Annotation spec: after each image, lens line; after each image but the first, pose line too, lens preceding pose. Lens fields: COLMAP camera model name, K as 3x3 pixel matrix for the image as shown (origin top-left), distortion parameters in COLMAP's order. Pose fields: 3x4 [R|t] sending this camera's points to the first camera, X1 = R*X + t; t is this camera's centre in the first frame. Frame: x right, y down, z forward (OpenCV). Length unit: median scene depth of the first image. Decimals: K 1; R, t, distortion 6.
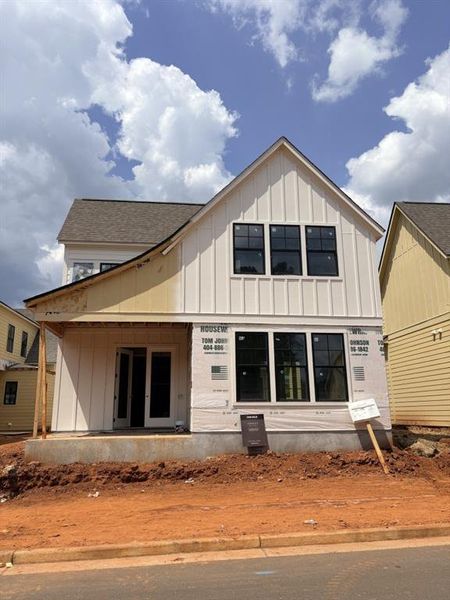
lens RADIAL K [[457.4, 0, 225.0], [0, 457.4, 300.0], [0, 0, 1]] dist [0.010706, -0.004093]
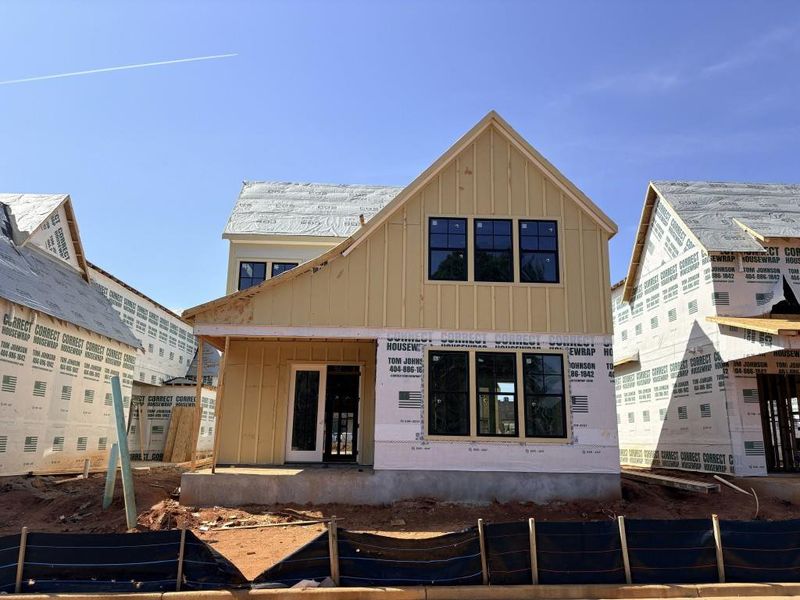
lens RADIAL K [[609.8, 0, 400.0], [0, 609.8, 300.0], [0, 0, 1]] dist [0.010706, -0.004093]
pose [[0.997153, 0.008102, -0.074963, 0.051413], [-0.007804, 0.999960, 0.004273, -0.025485], [0.074995, -0.003676, 0.997177, -0.100954]]
